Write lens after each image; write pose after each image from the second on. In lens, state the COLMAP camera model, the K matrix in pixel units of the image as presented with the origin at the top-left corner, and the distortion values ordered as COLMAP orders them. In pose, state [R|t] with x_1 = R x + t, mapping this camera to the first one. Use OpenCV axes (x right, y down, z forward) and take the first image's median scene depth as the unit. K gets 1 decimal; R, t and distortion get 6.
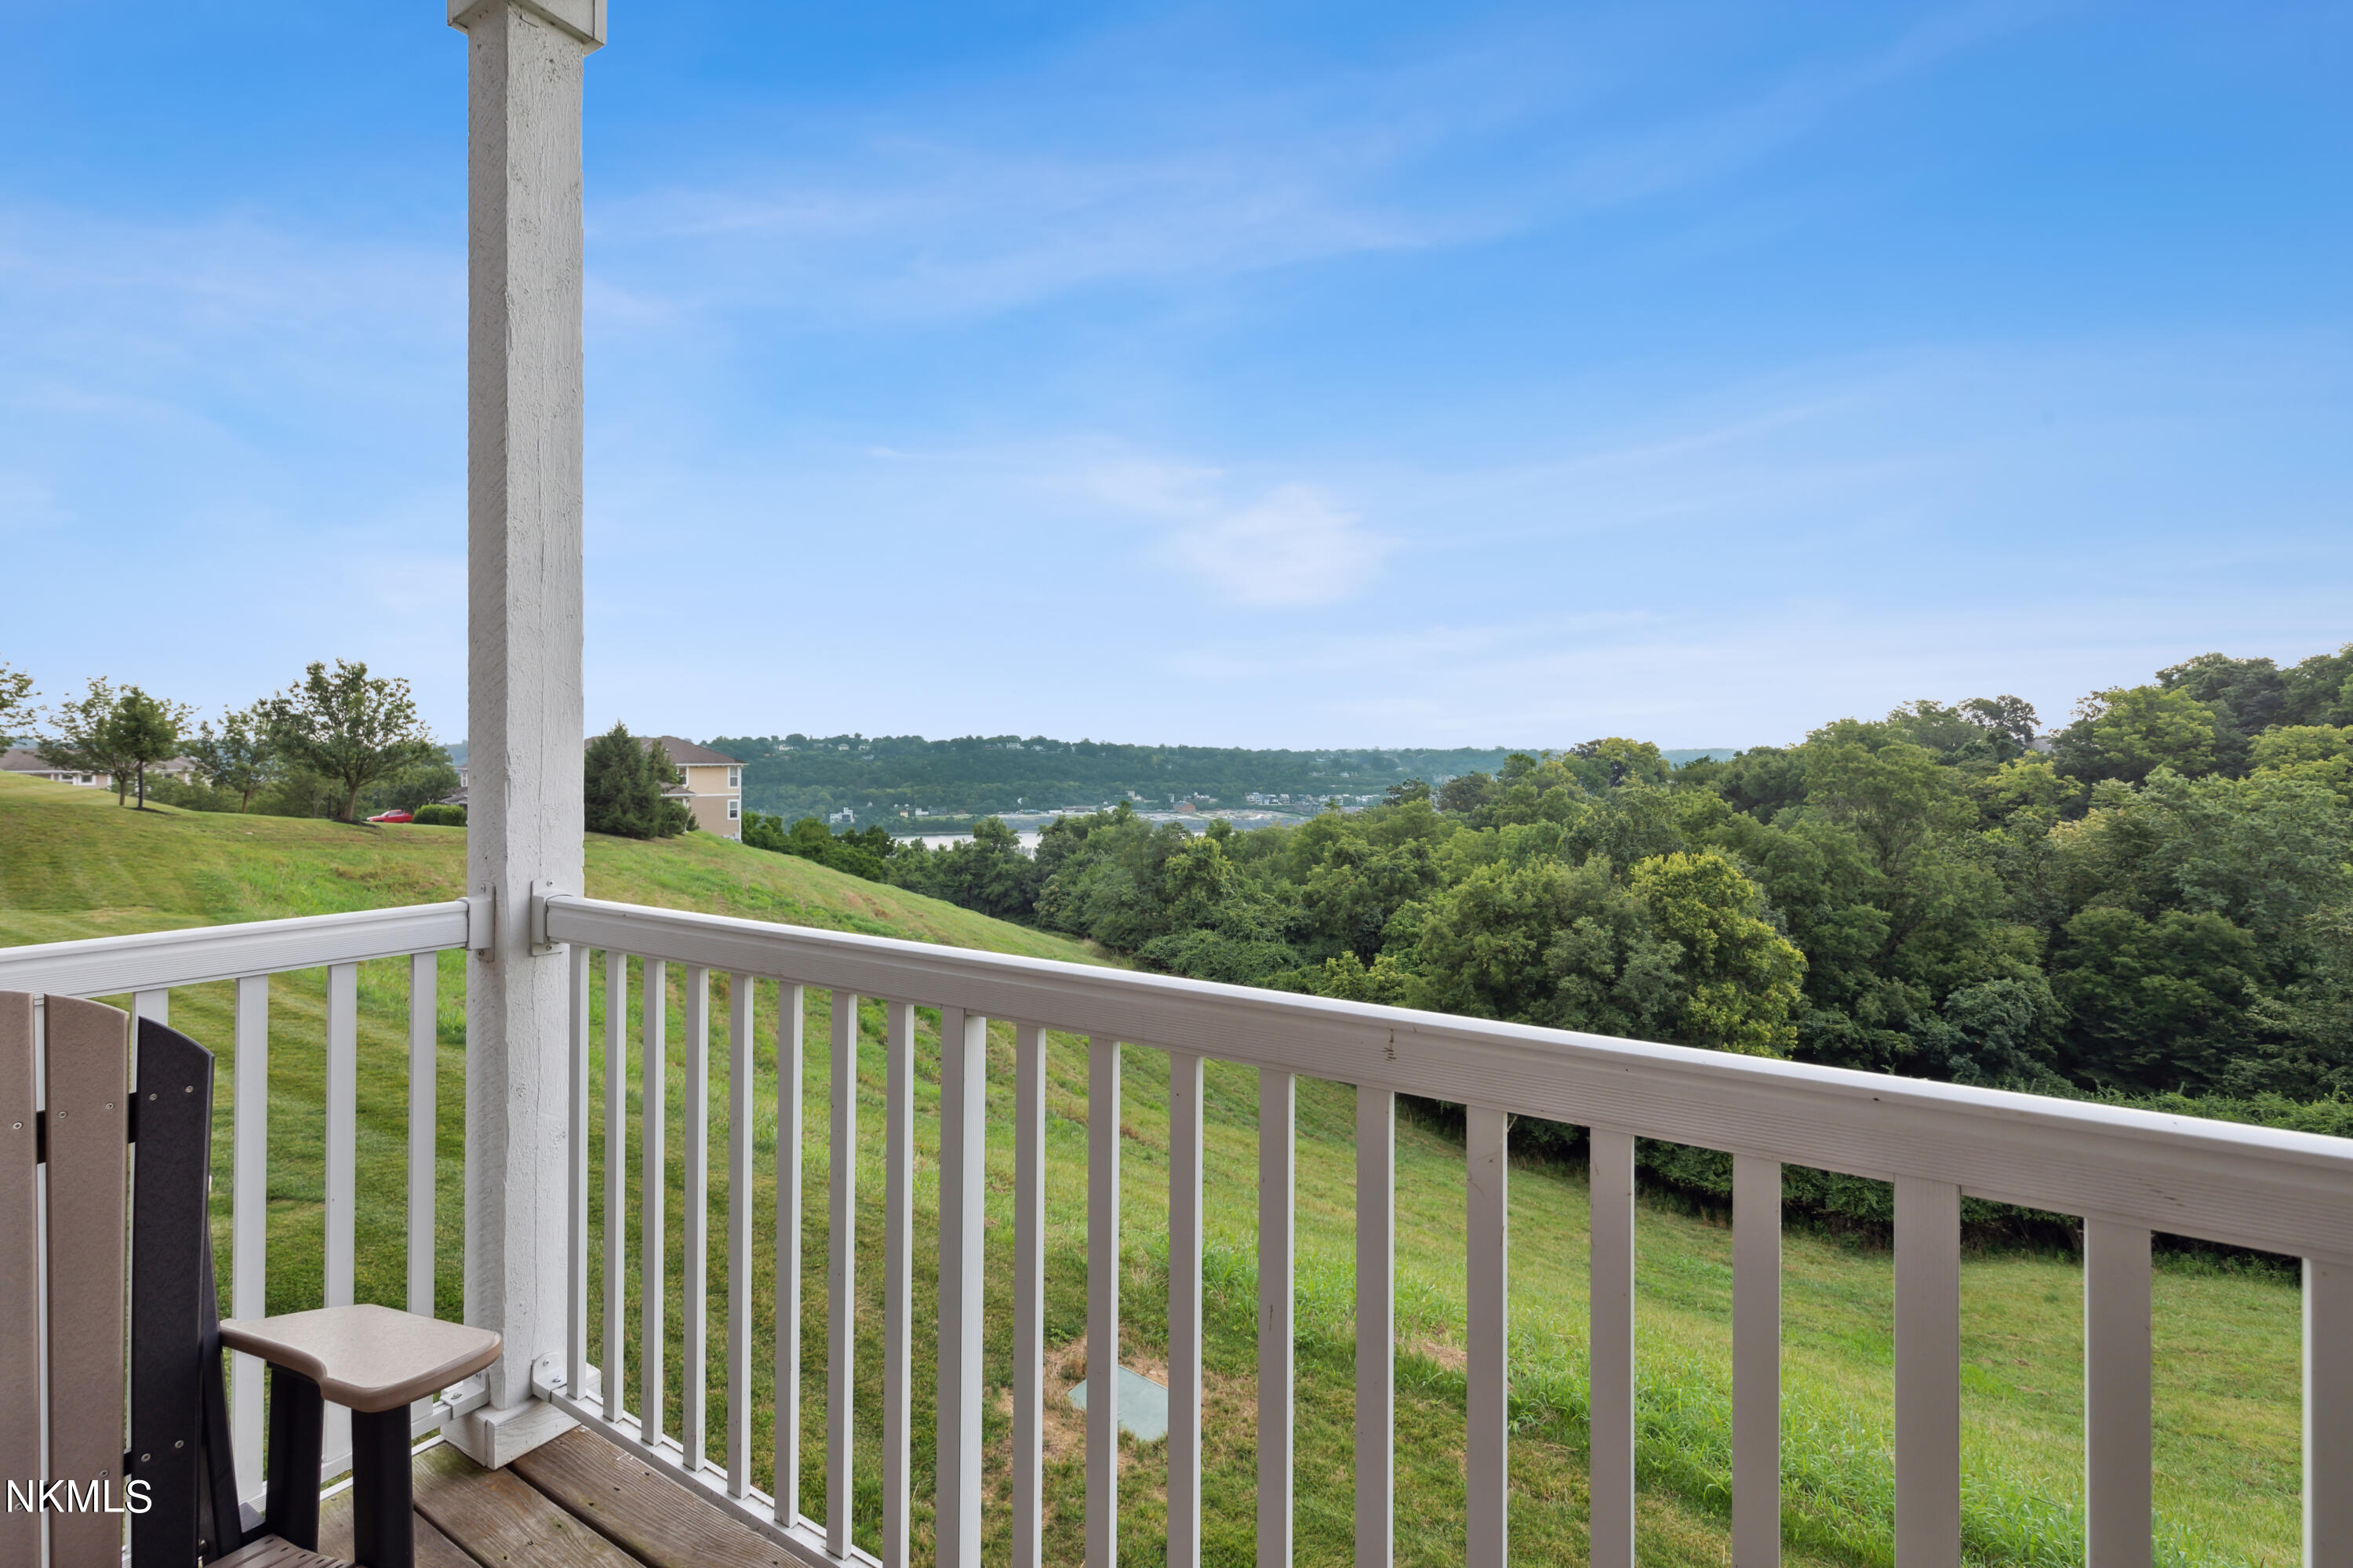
lens RADIAL K [[1076.8, 0, 1162.0], [0, 1076.8, 745.1], [0, 0, 1]] dist [0.002324, -0.000209]
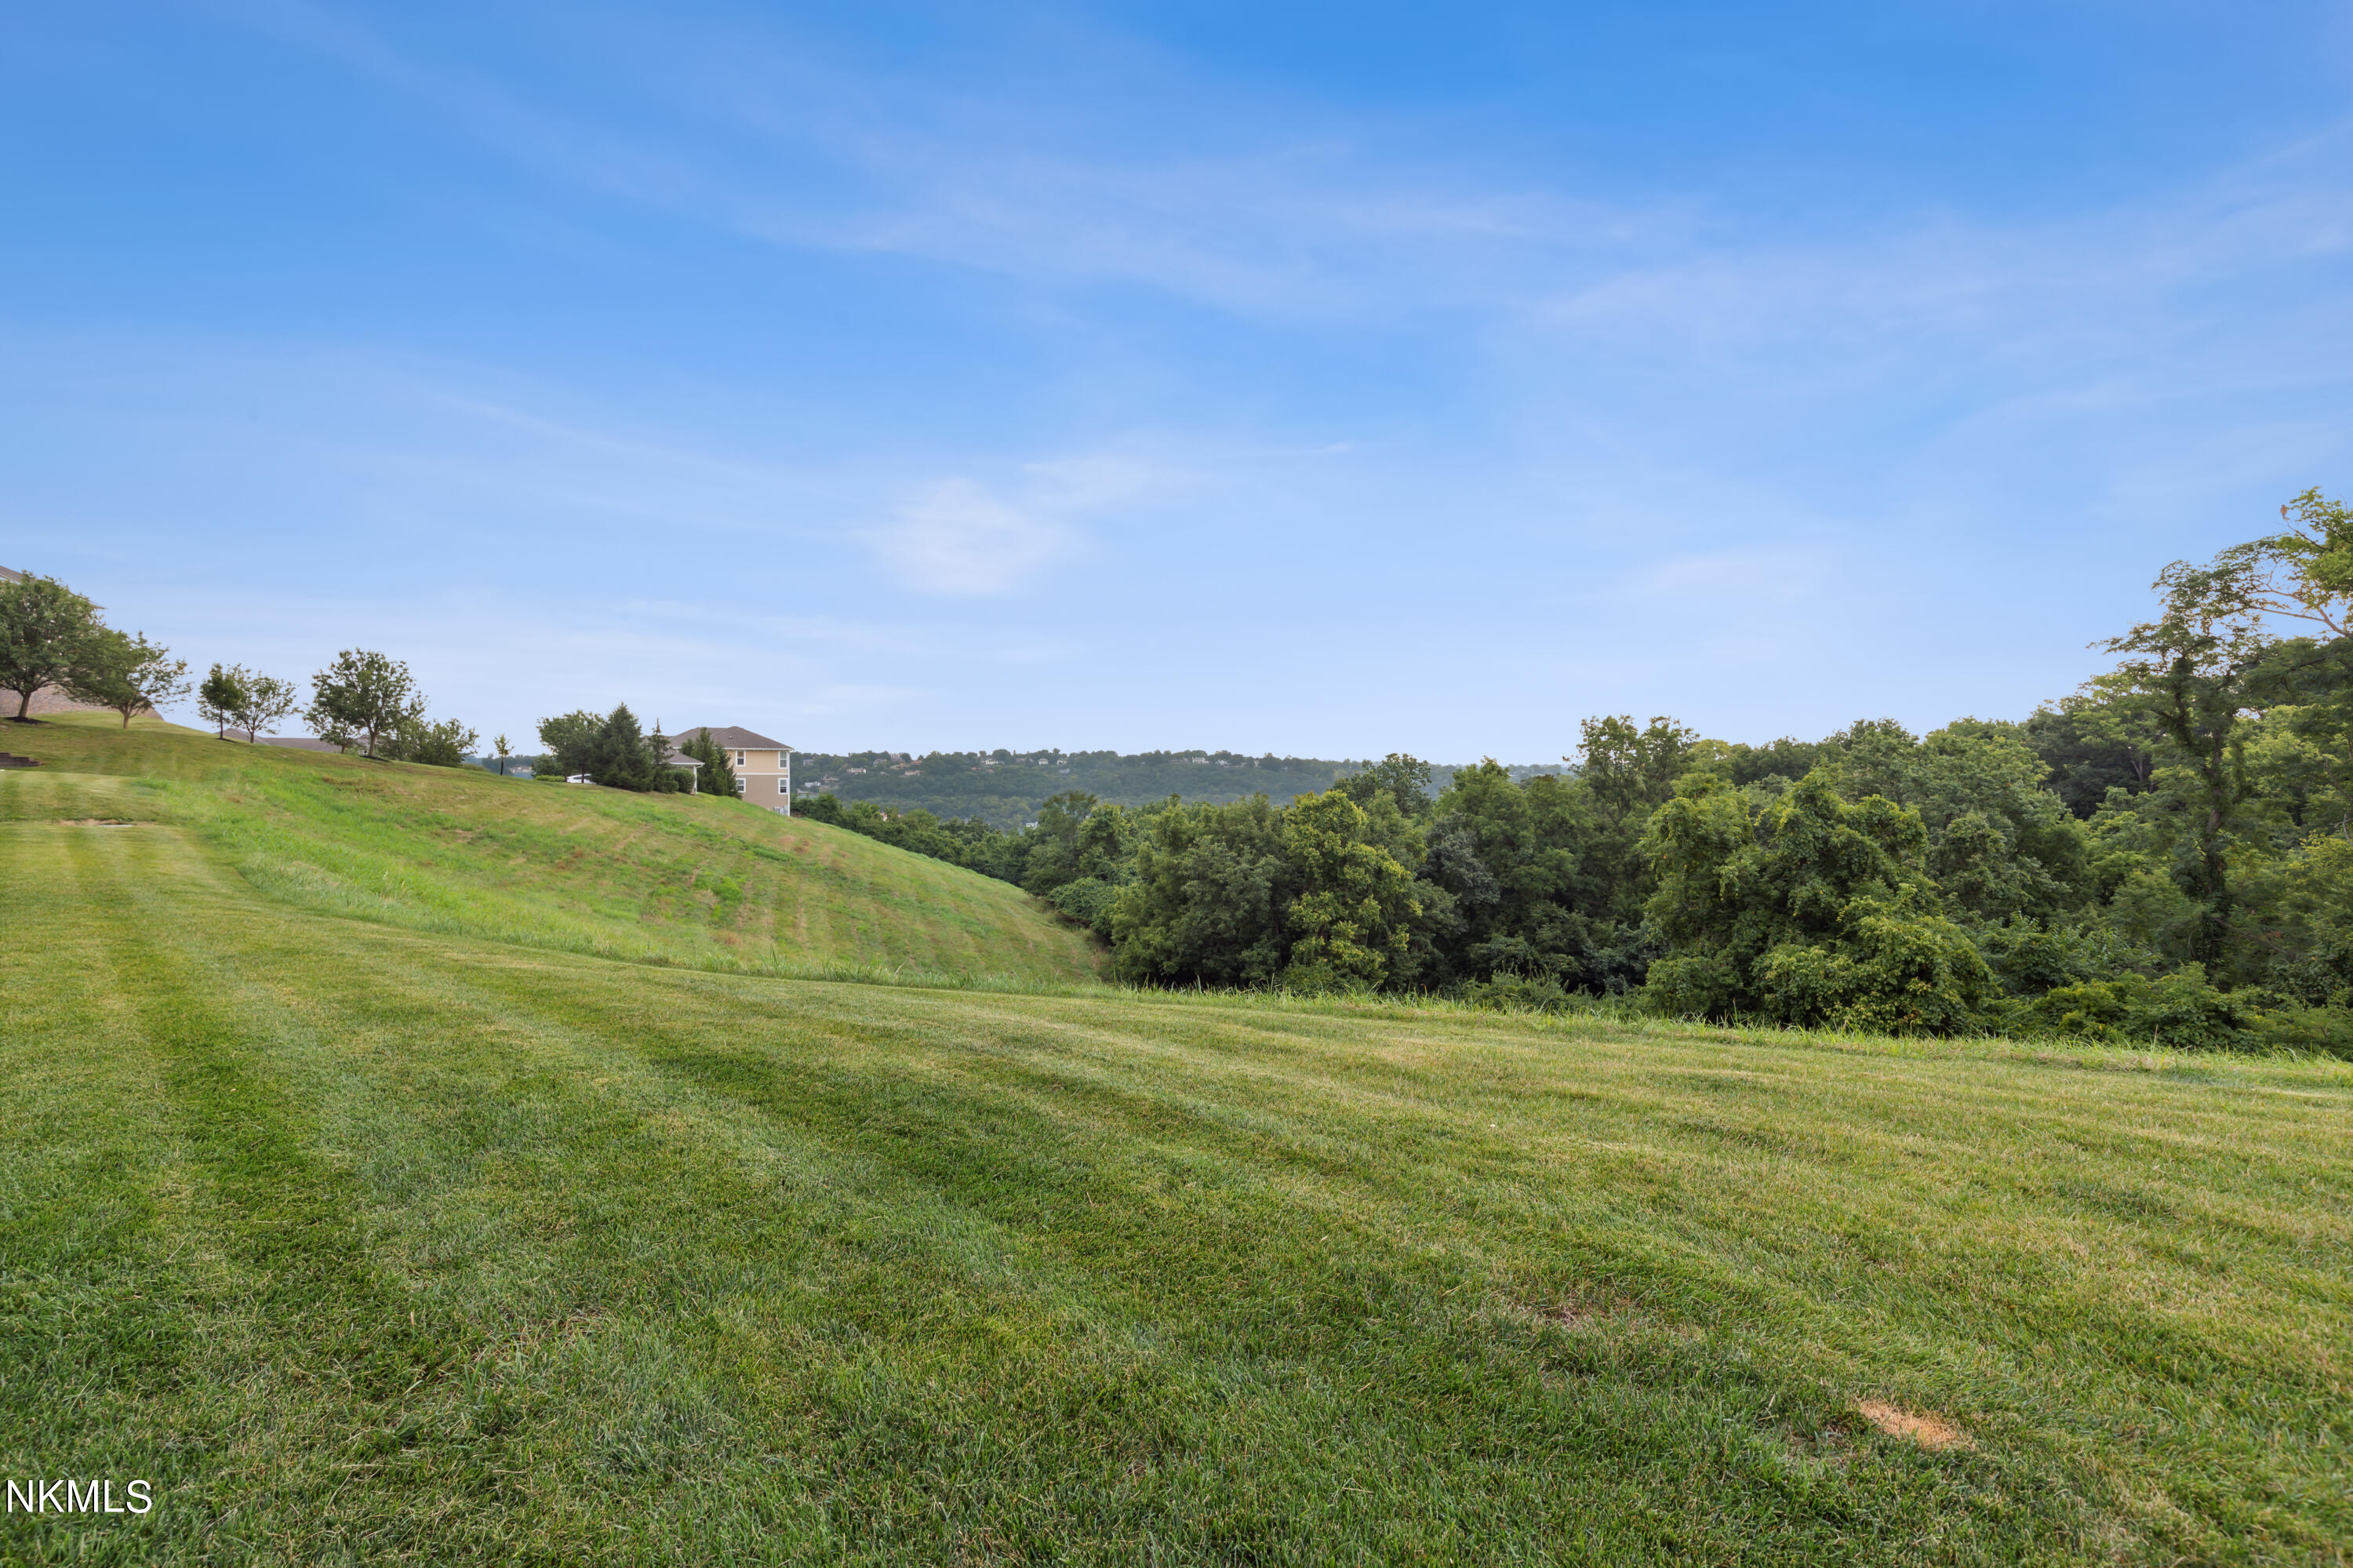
lens RADIAL K [[1062.3, 0, 1175.5], [0, 1062.3, 765.8], [0, 0, 1]] dist [0.007348, -0.001103]
pose [[0.982639, 0.001390, -0.185520, 0.342241], [-0.000986, 0.999997, 0.002270, 0.043588], [0.185523, -0.002048, 0.982638, -0.135082]]
